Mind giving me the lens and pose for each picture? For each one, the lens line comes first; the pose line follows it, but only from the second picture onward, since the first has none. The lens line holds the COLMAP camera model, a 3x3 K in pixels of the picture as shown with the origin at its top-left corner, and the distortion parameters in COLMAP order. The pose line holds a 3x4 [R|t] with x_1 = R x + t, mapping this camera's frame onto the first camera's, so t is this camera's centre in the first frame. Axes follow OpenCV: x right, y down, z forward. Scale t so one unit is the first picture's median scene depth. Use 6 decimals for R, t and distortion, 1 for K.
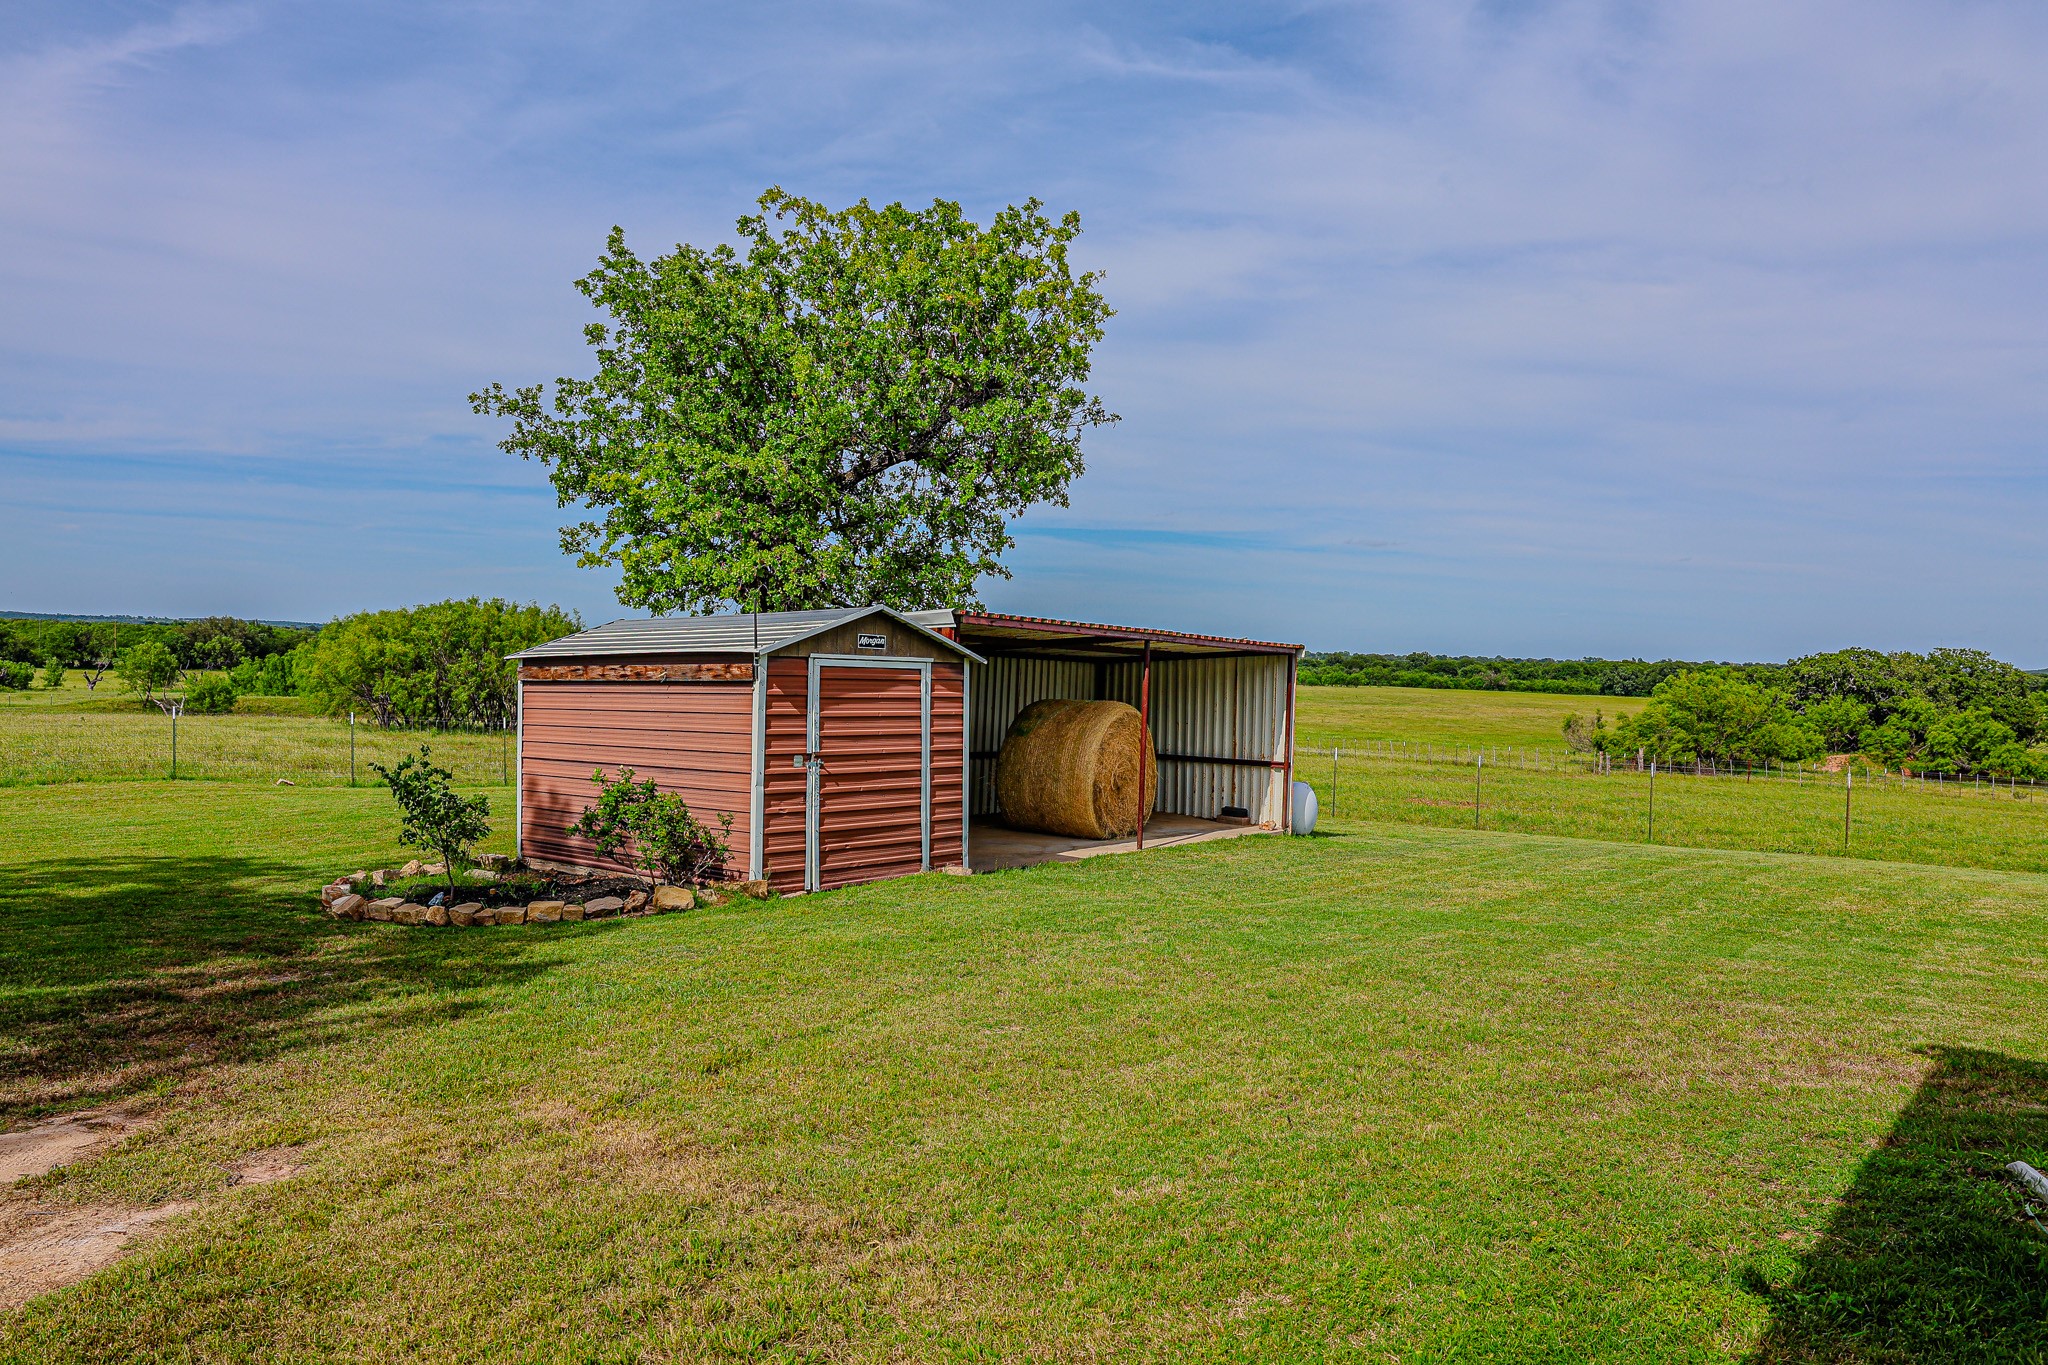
lens RADIAL K [[1401.9, 0, 1024.0], [0, 1401.9, 682.5], [0, 0, 1]] dist [-0.114024, 0.087530]
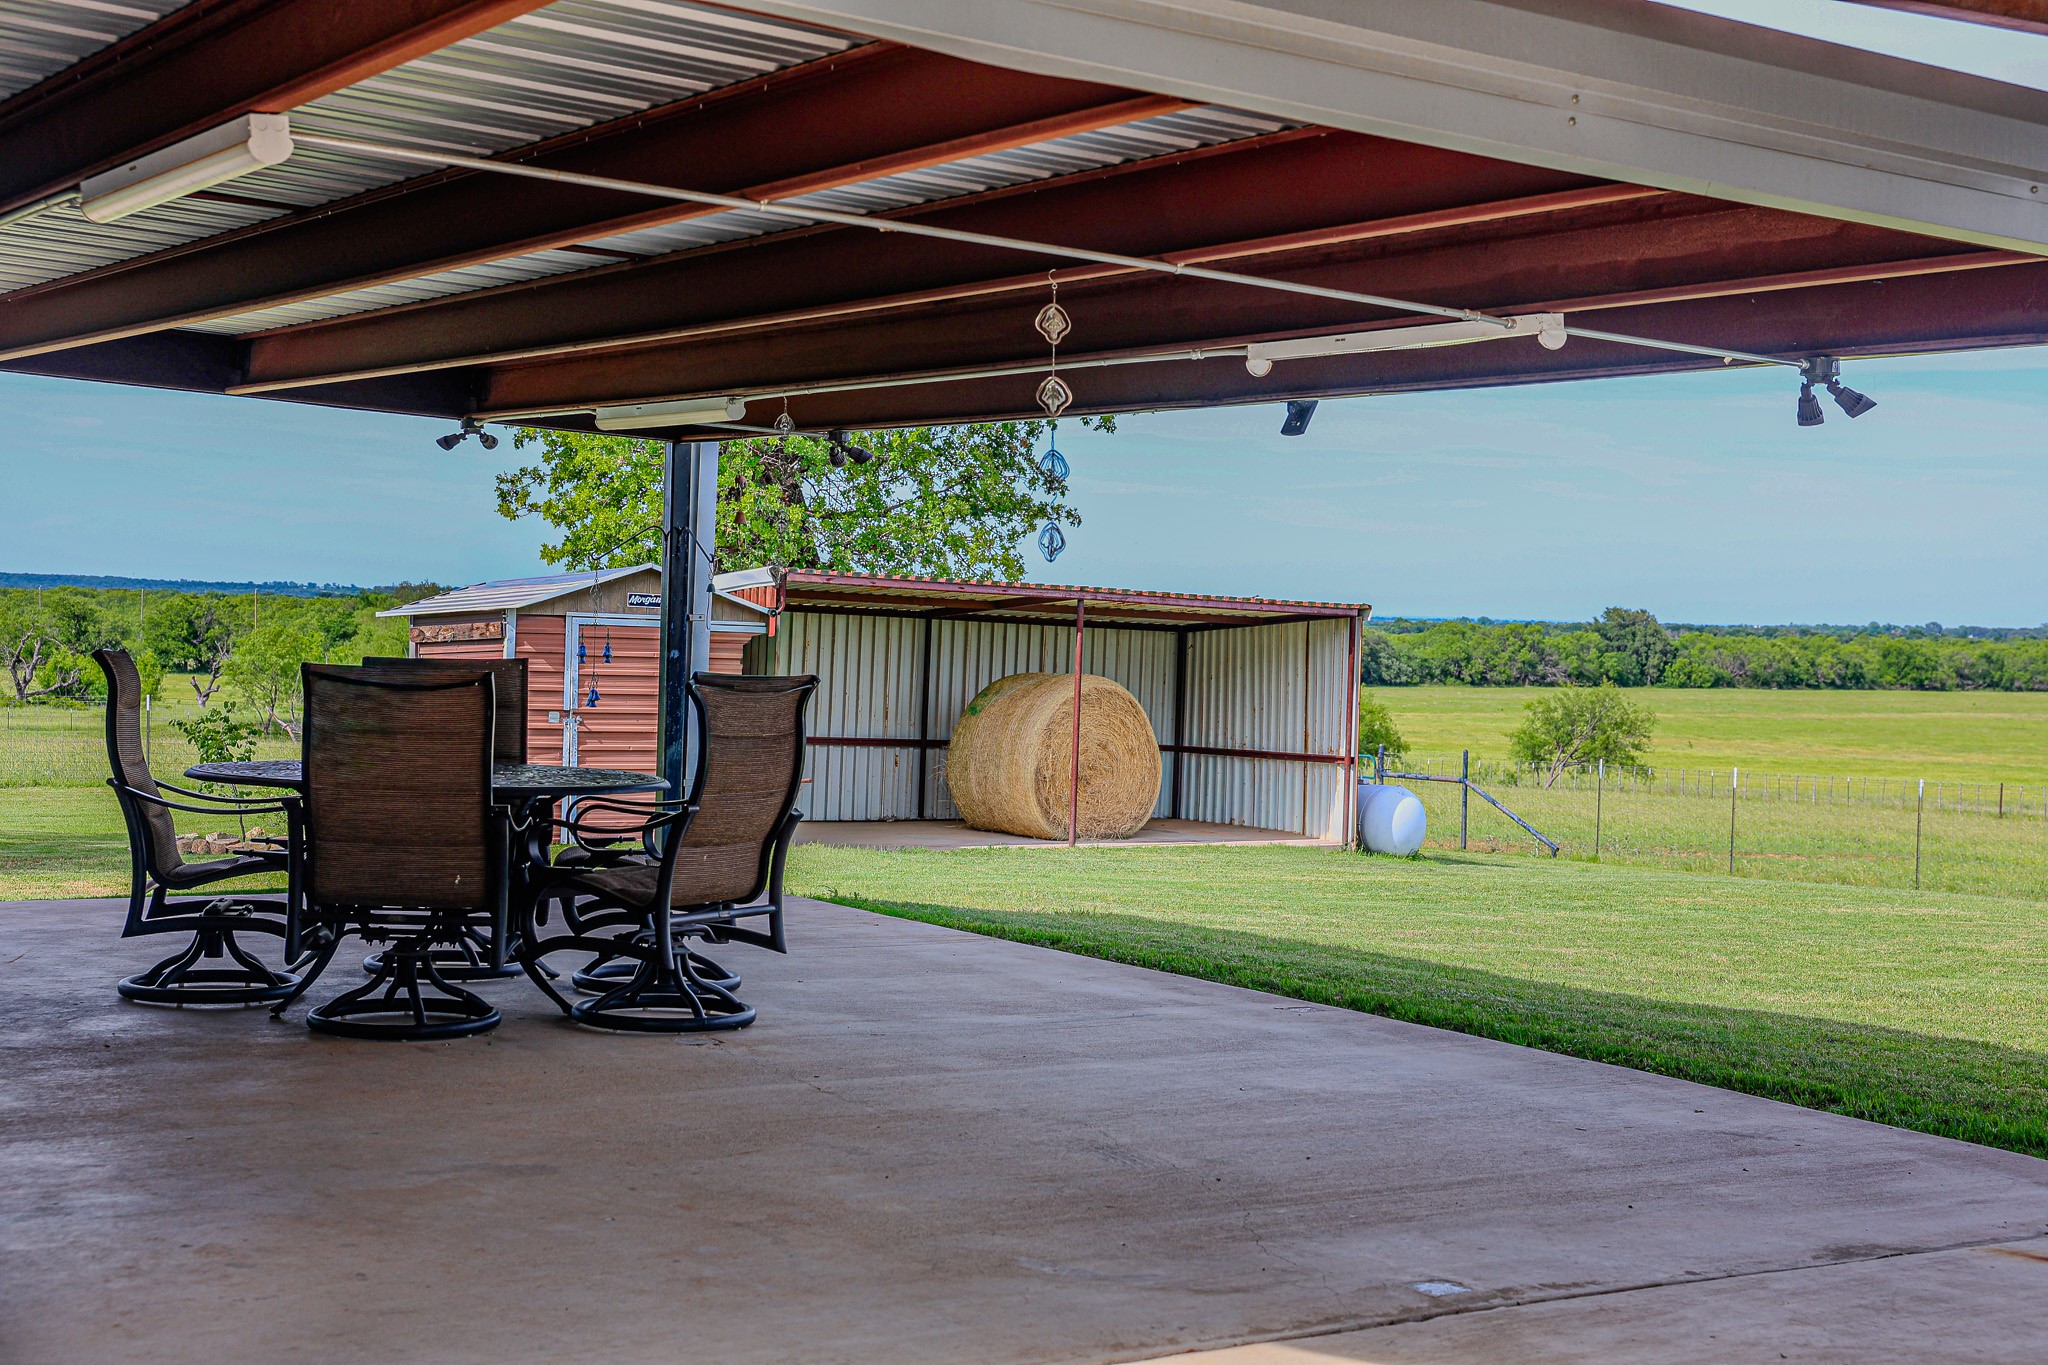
lens RADIAL K [[2982.8, 0, 1024.0], [0, 2982.8, 682.5], [0, 0, 1]] dist [0.002836, 0.003881]
pose [[0.936969, -0.001607, -0.349409, 0.658806], [-0.001832, 0.999953, -0.009511, 0.036418], [0.349408, 0.009552, 0.936922, -0.660501]]
